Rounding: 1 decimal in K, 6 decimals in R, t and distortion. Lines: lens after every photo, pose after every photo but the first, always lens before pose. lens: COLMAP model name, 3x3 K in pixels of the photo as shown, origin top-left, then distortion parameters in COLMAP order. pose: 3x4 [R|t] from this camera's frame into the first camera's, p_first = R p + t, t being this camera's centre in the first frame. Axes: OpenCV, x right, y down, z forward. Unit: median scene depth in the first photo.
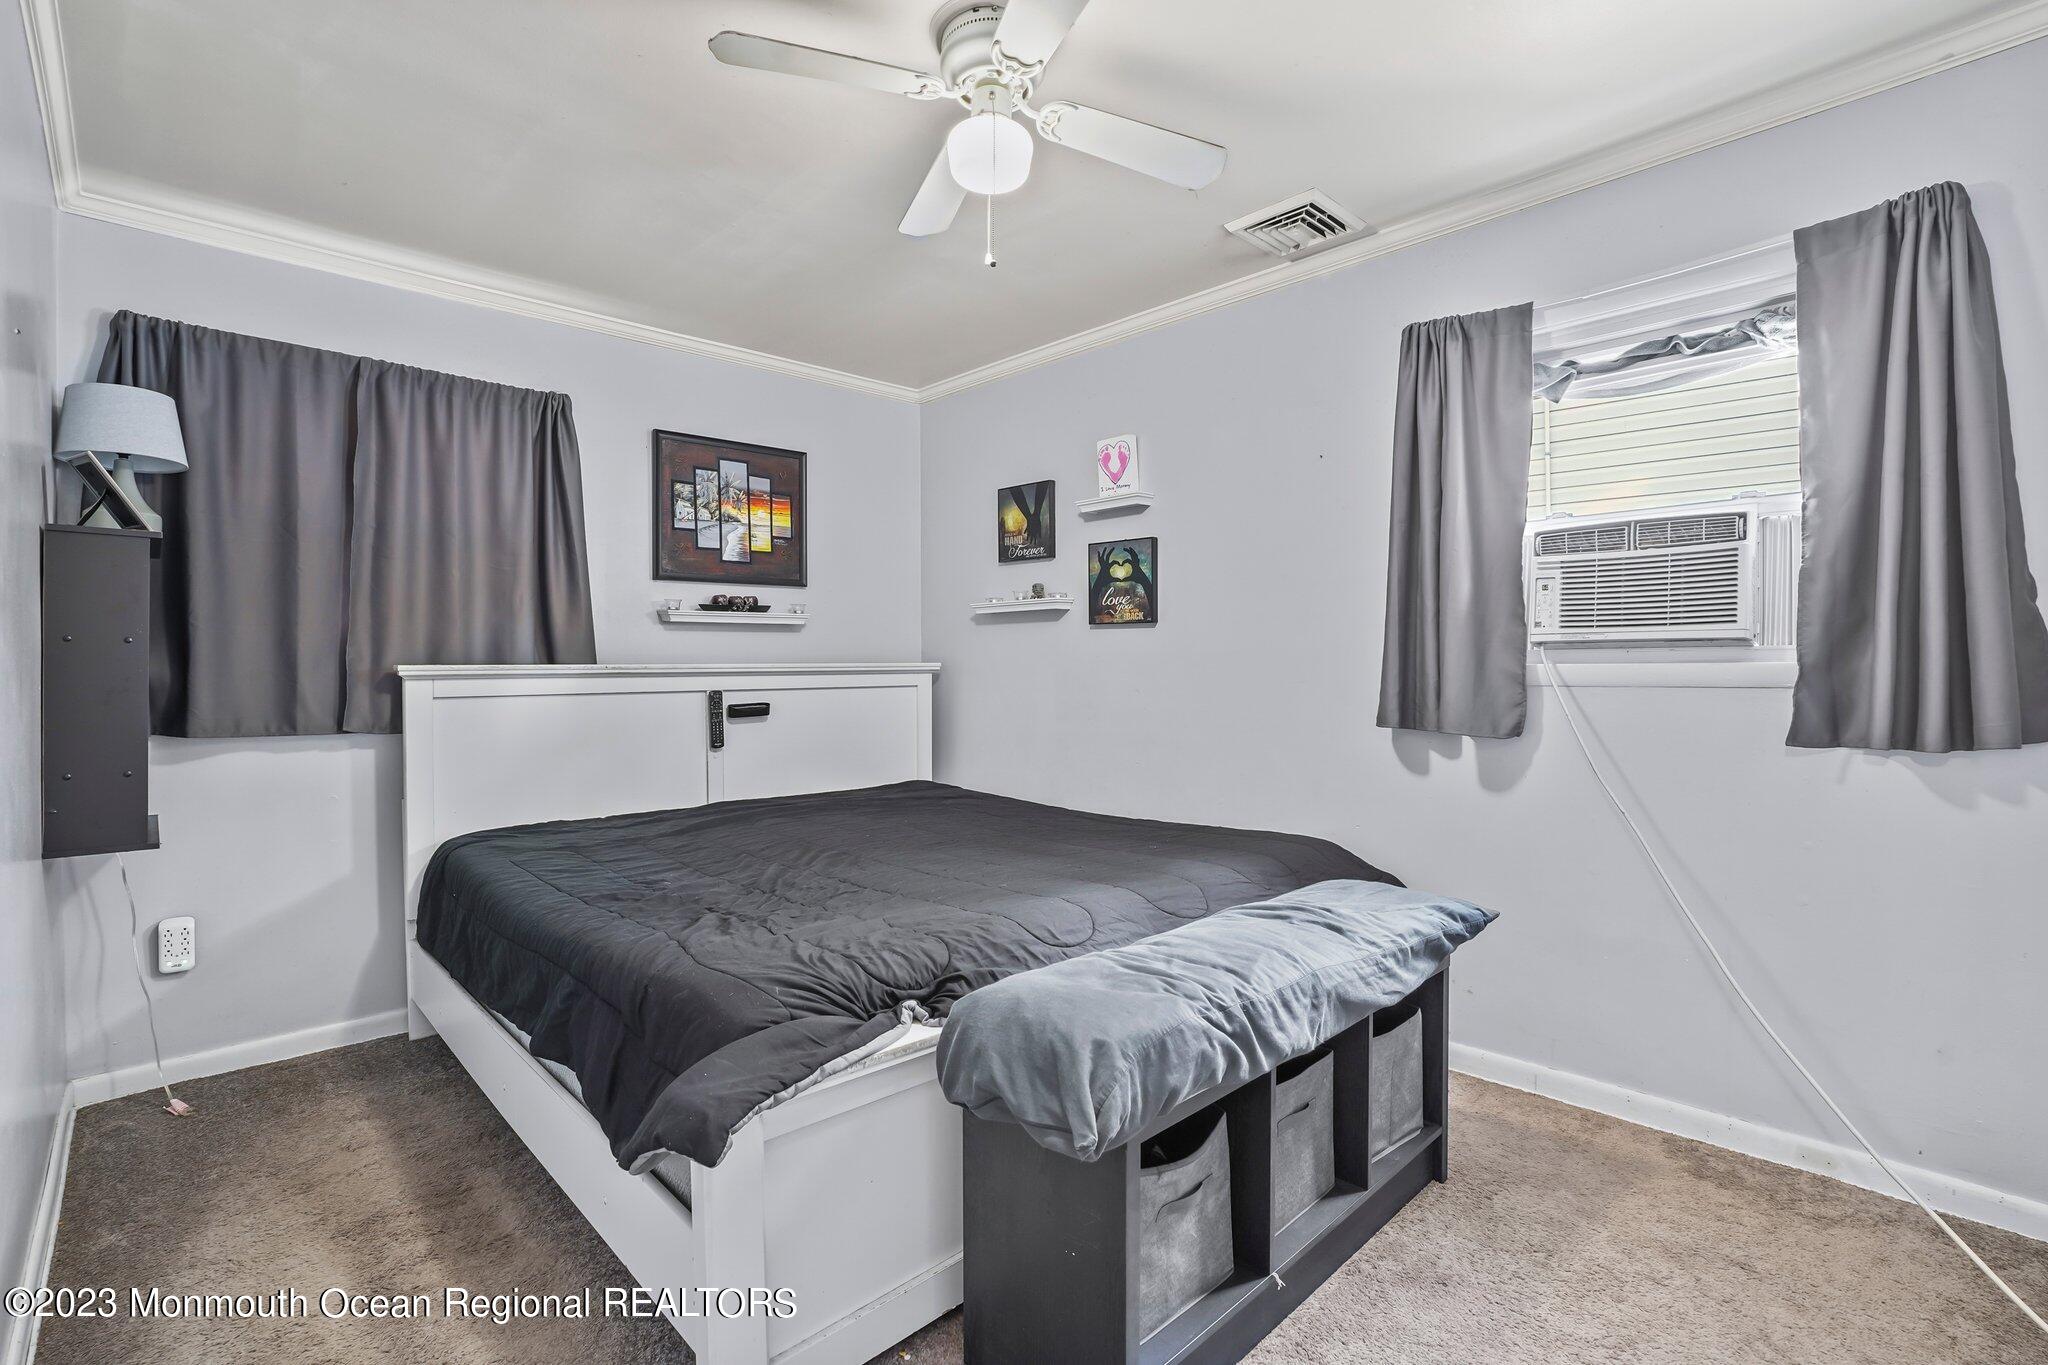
lens RADIAL K [[971.1, 0, 1023.5], [0, 971.1, 685.2], [0, 0, 1]] dist [-0.054635, 0.024558]
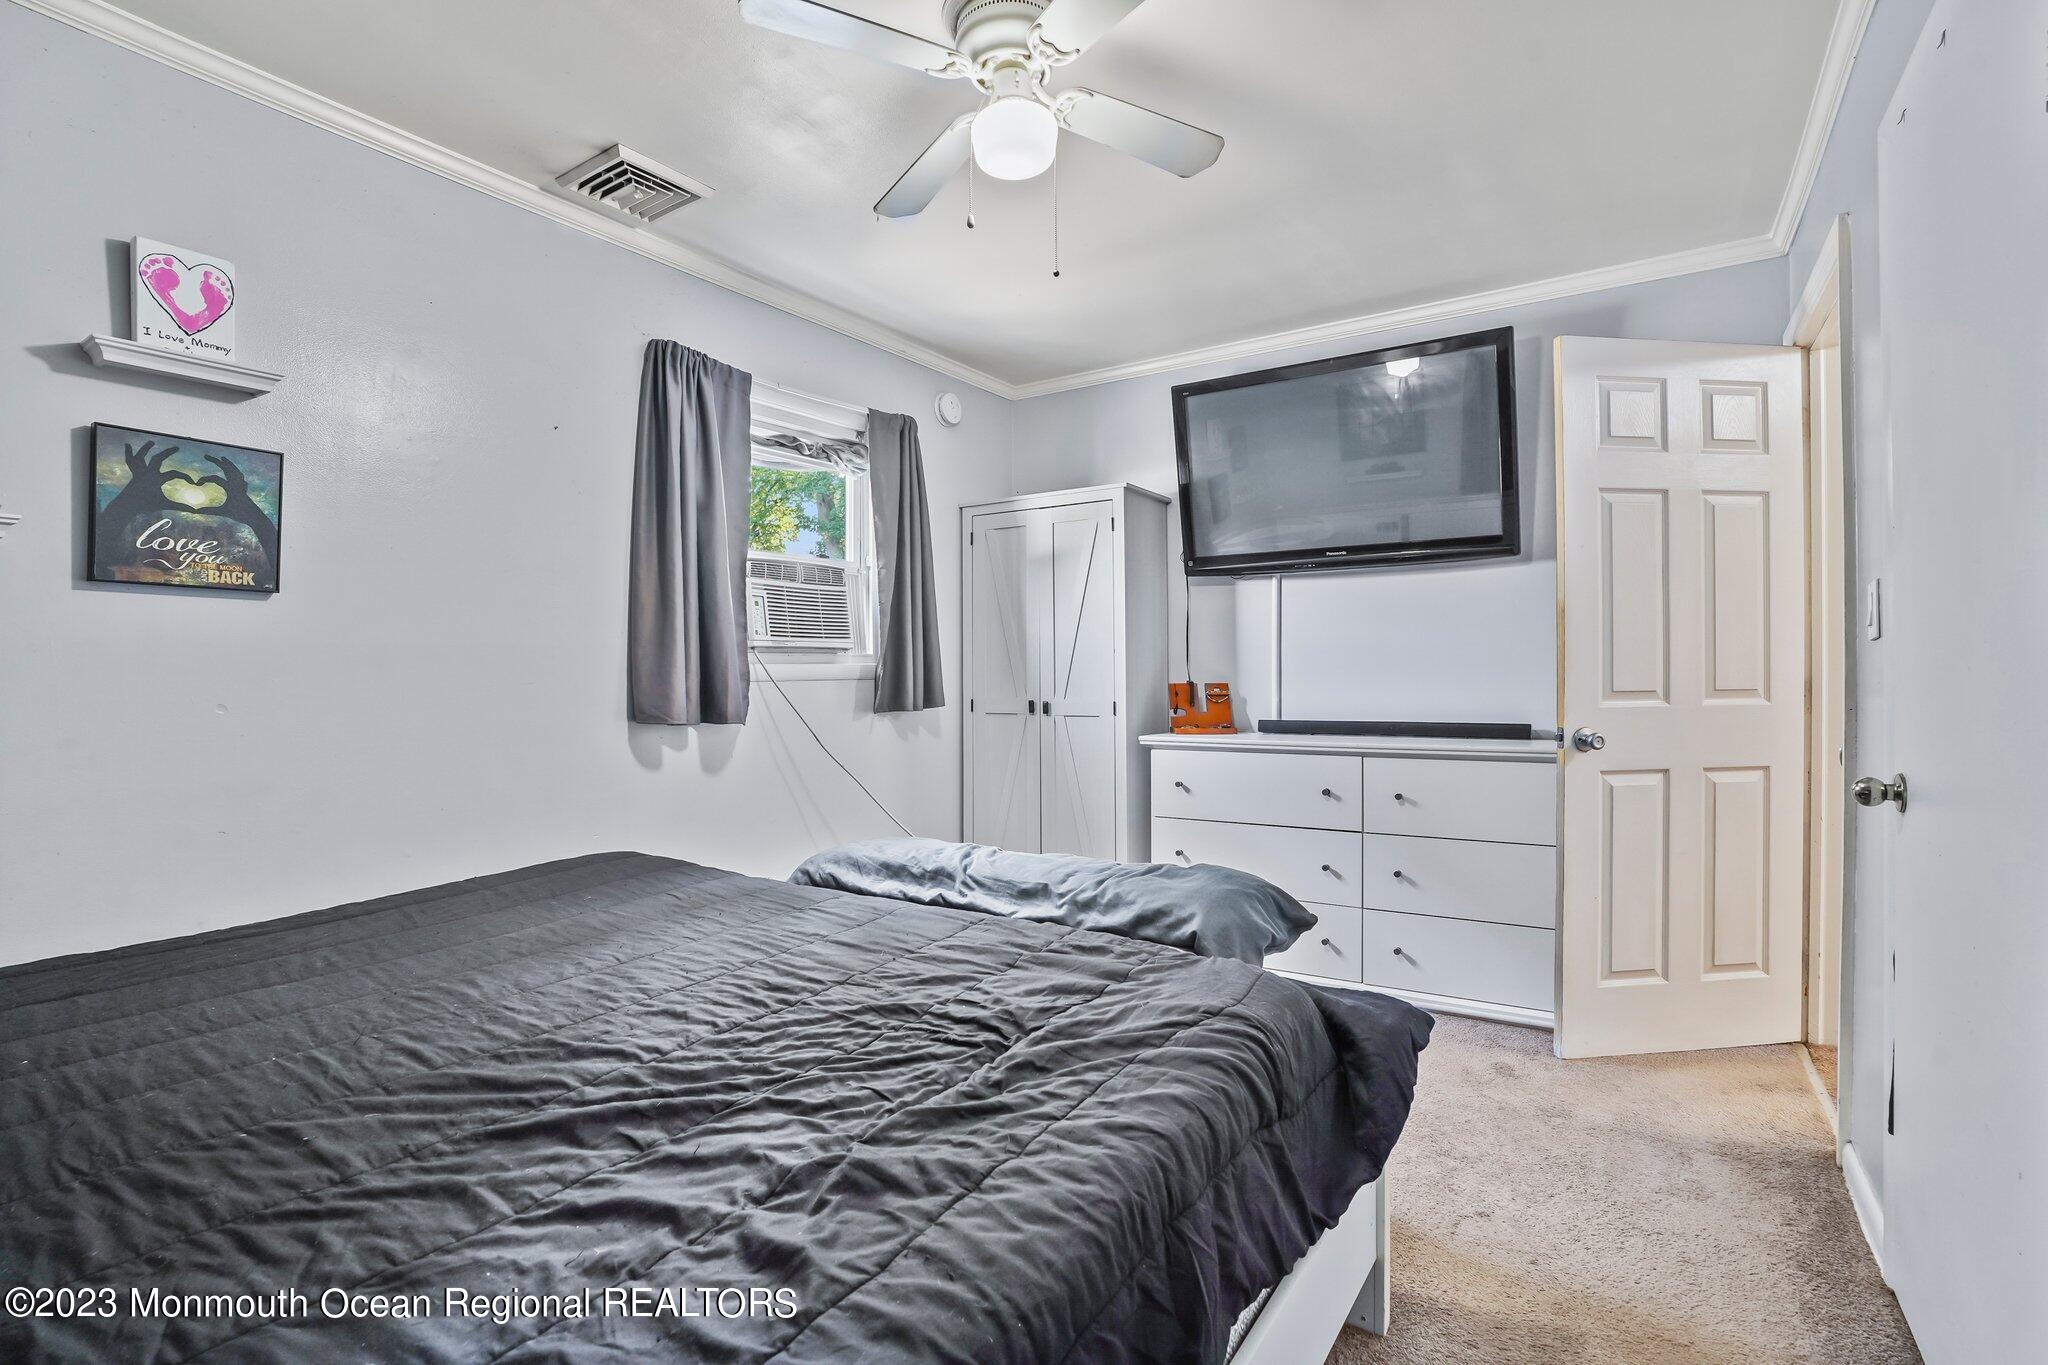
lens RADIAL K [[971.1, 0, 1023.5], [0, 971.1, 685.2], [0, 0, 1]] dist [-0.054635, 0.024558]
pose [[-0.227775, -0.008472, 0.973677, -0.551874], [0.025012, 0.999581, 0.014549, -0.003020], [-0.973392, 0.027668, -0.227468, 0.676012]]
